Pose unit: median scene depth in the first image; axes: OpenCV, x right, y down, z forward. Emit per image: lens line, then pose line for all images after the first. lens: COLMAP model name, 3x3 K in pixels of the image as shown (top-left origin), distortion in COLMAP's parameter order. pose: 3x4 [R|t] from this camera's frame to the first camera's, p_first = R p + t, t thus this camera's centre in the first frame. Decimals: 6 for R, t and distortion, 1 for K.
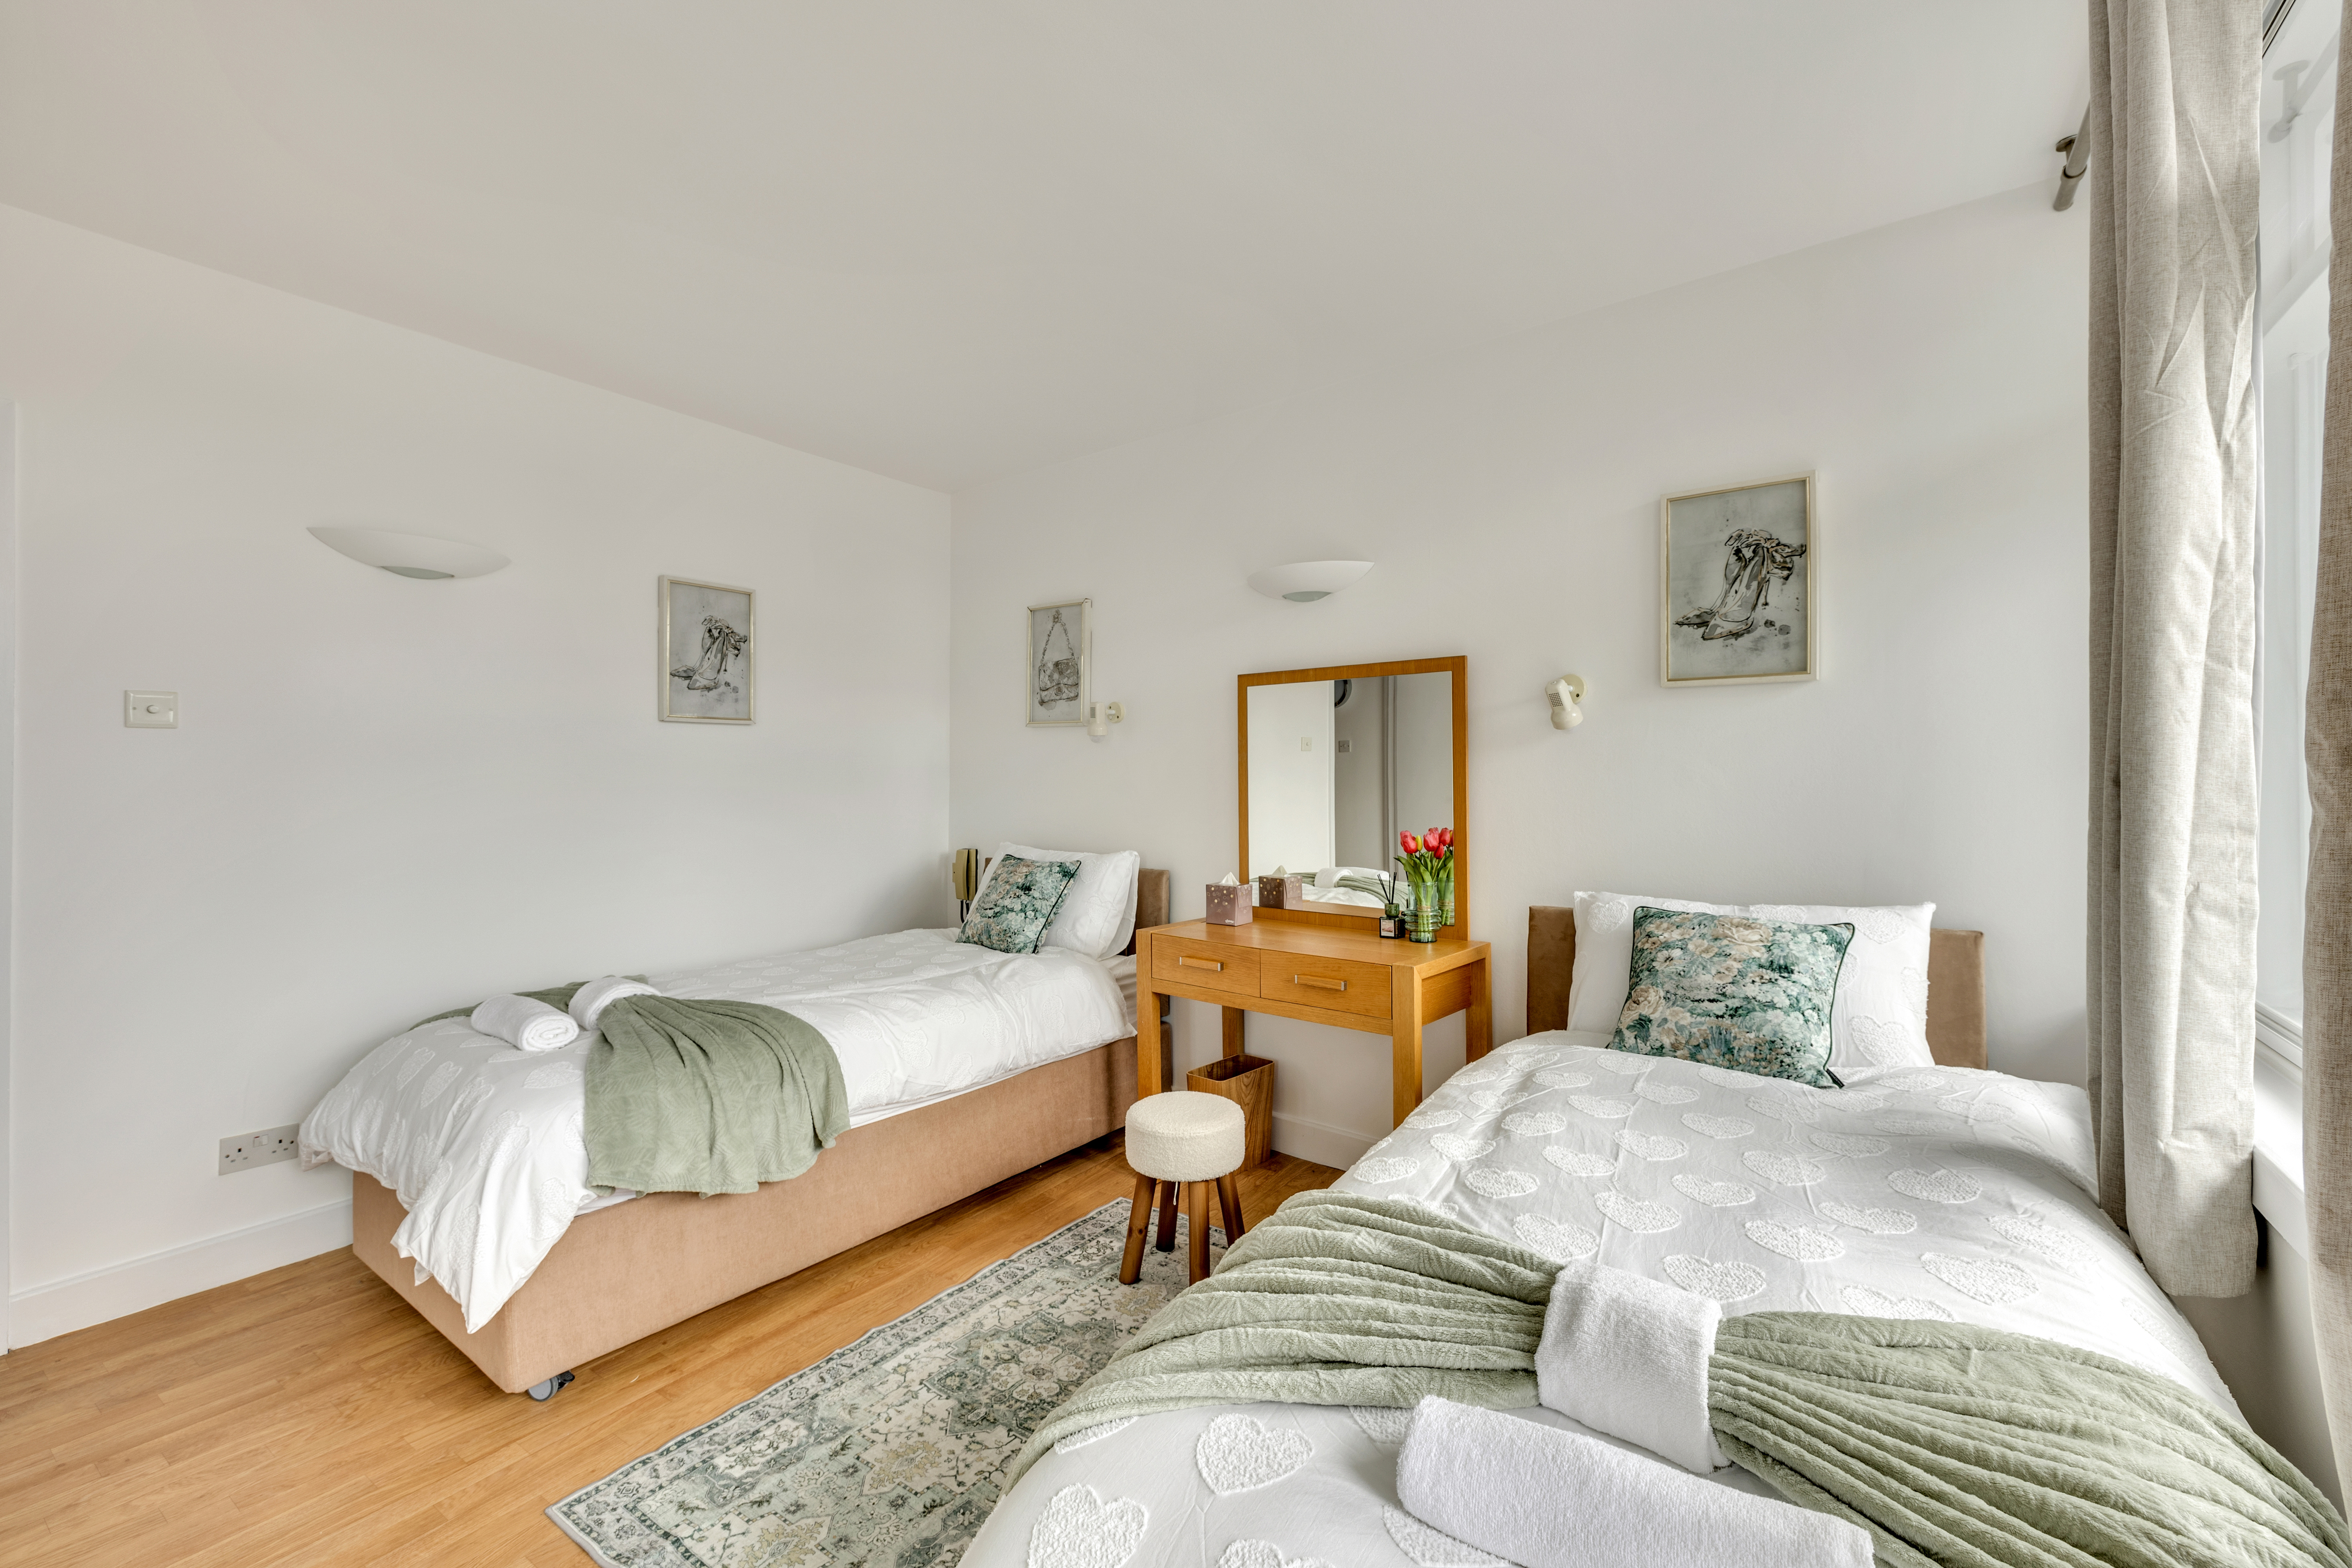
lens RADIAL K [[1004.5, 0, 1185.6], [0, 1004.5, 774.9], [0, 0, 1]] dist [-0.029576, -0.000220]
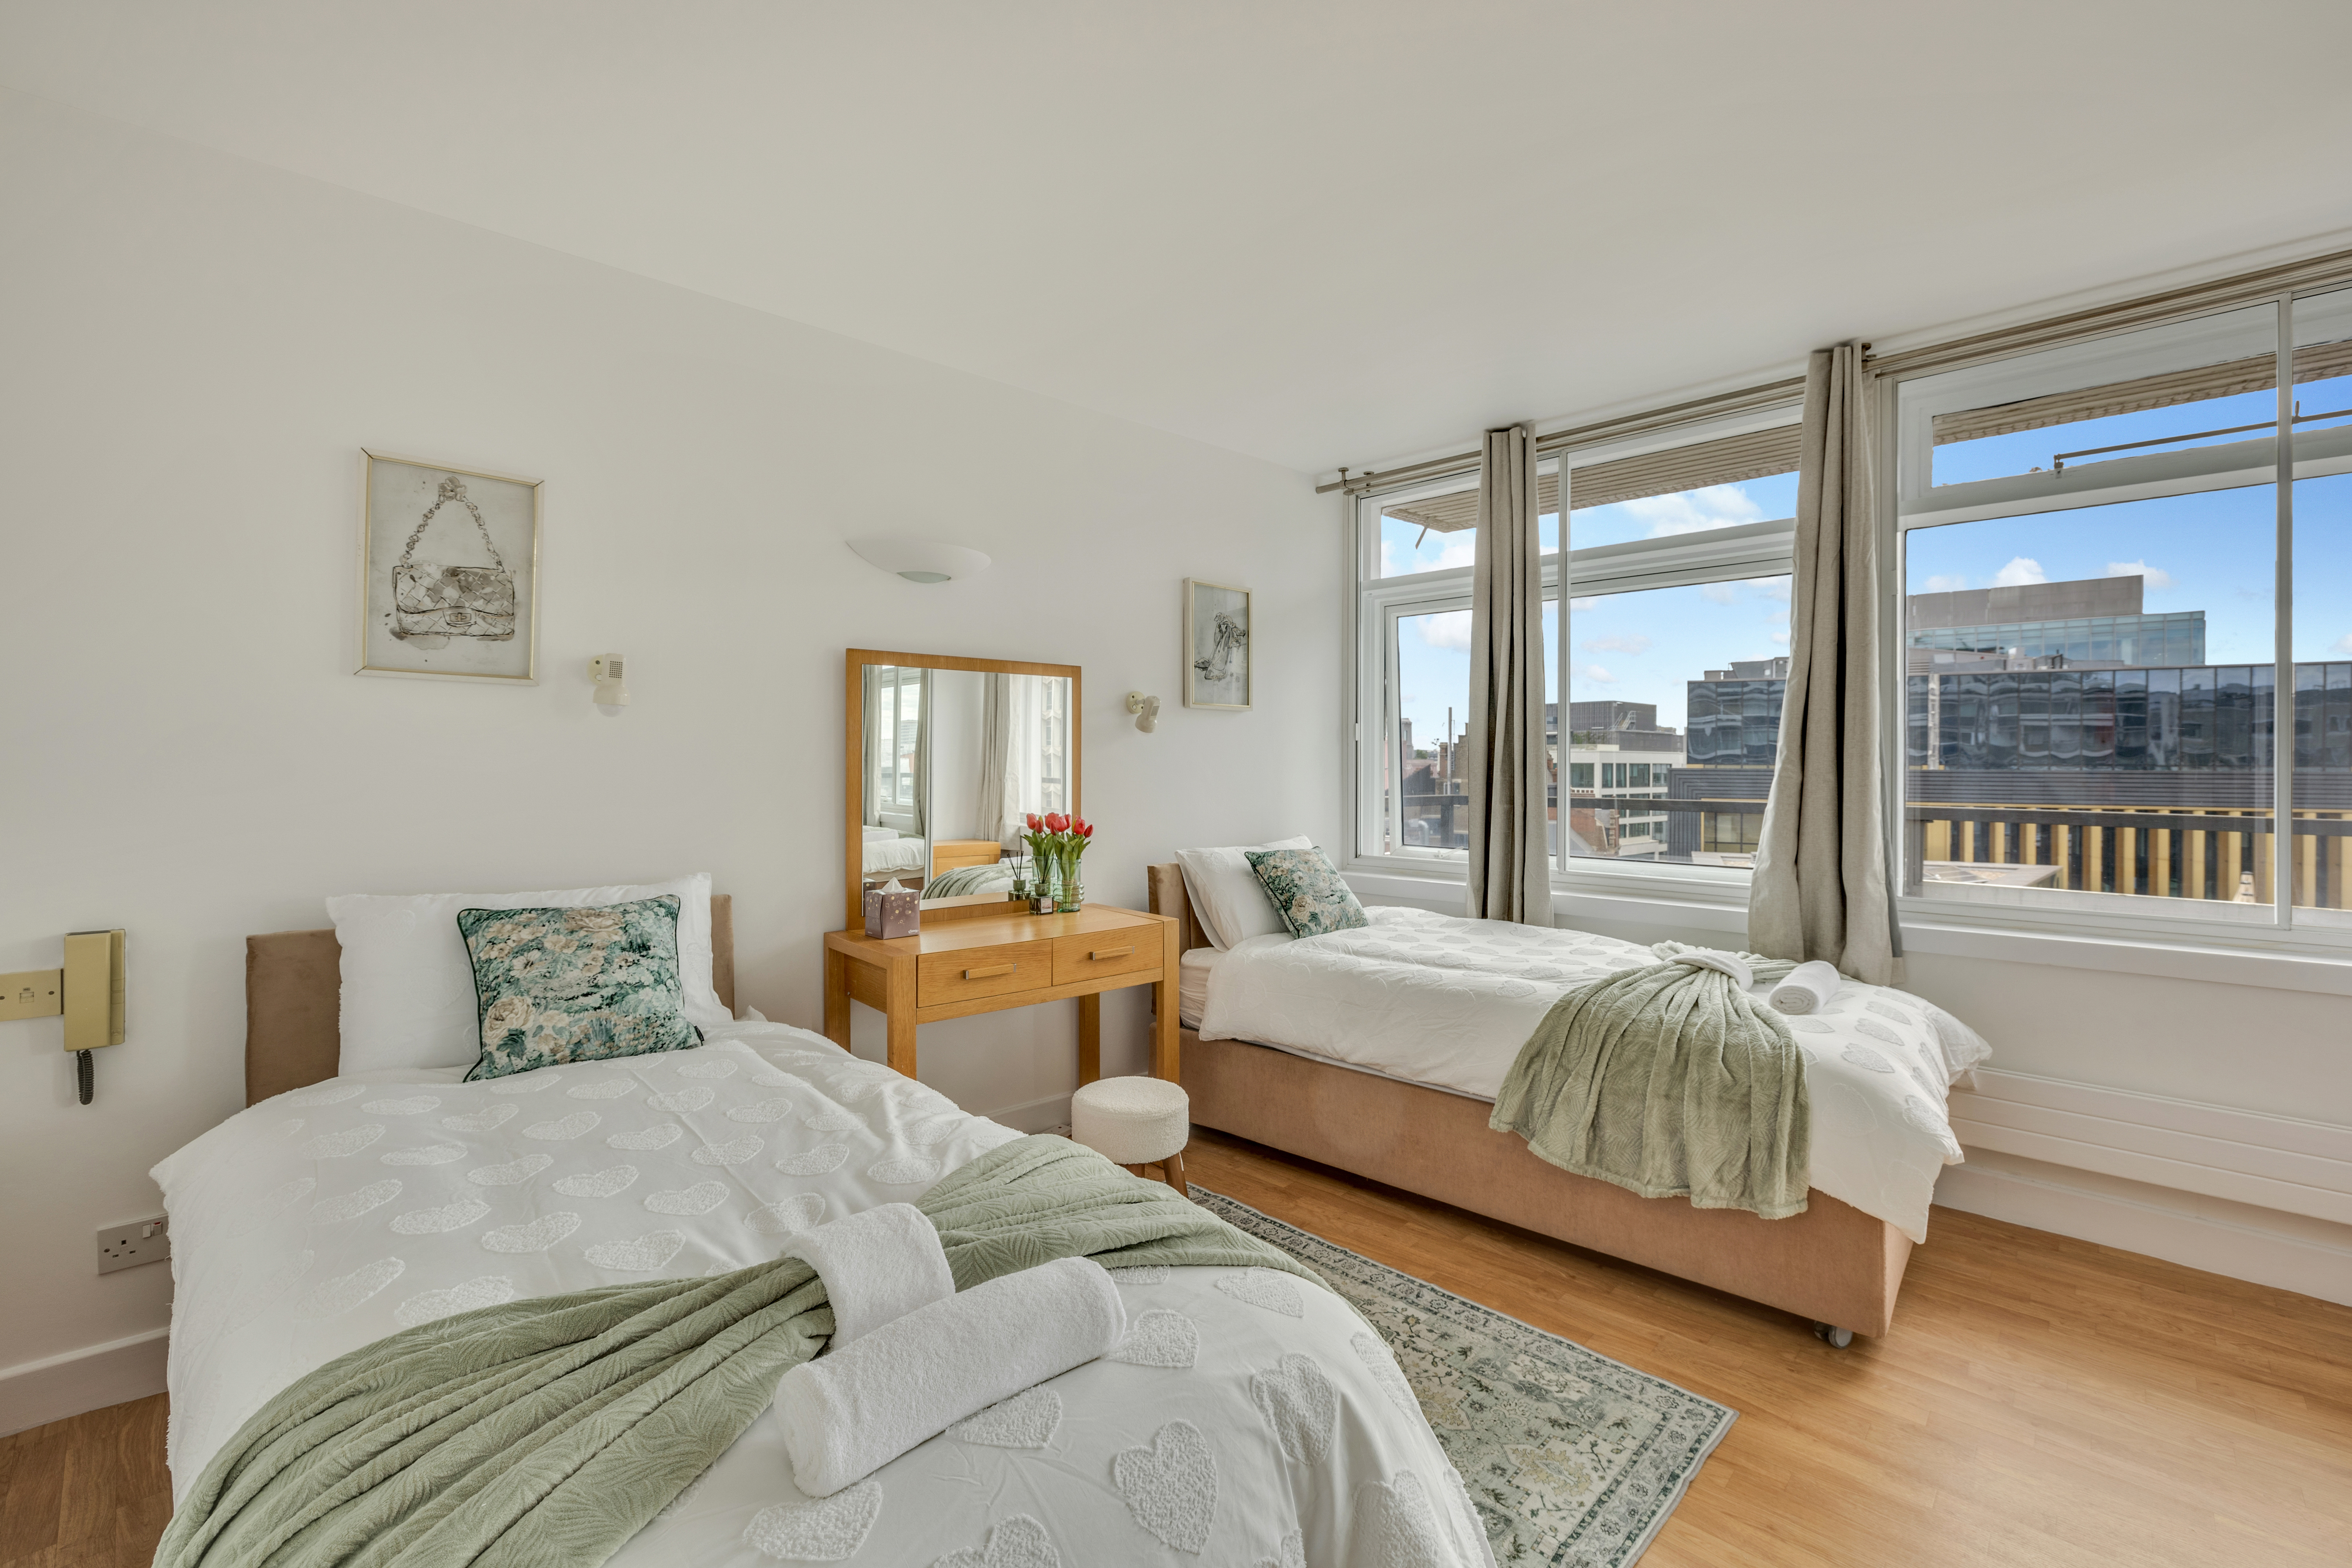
lens RADIAL K [[1004.5, 0, 1185.6], [0, 1004.5, 774.9], [0, 0, 1]] dist [-0.029576, -0.000220]
pose [[0.141978, -0.008506, 0.989833, -0.357366], [-0.004957, 0.999944, 0.009304, -0.000814], [-0.989857, -0.006228, 0.141928, 0.286325]]
